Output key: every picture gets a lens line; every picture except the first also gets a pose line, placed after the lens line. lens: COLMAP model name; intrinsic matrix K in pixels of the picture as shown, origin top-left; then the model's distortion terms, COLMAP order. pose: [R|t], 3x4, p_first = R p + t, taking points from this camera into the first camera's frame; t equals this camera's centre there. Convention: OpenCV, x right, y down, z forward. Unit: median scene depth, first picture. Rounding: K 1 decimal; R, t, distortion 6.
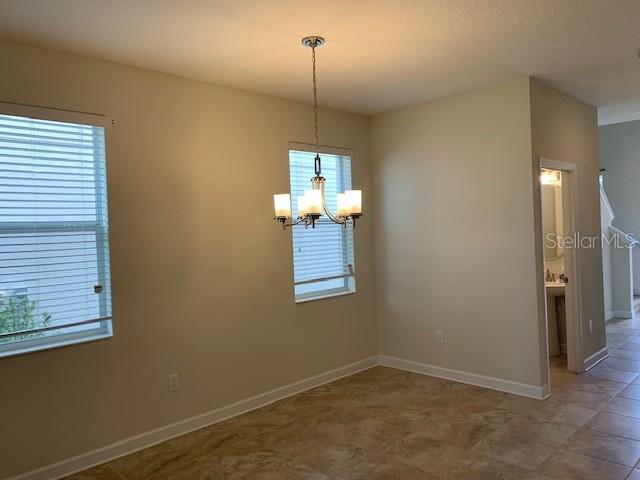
lens RADIAL K [[491.7, 0, 320.3], [0, 491.7, 236.1], [0, 0, 1]] dist [0.060546, -0.002083]
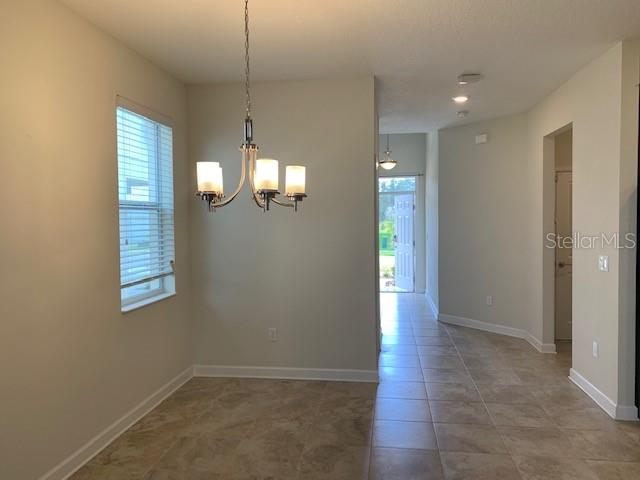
lens RADIAL K [[489.2, 0, 317.1], [0, 489.2, 236.9], [0, 0, 1]] dist [0.071835, -0.069432]
pose [[0.802526, 0.007503, 0.596570, -0.266678], [-0.010498, 0.999944, 0.001546, 0.016717], [-0.596525, -0.007504, 0.802559, 0.219182]]
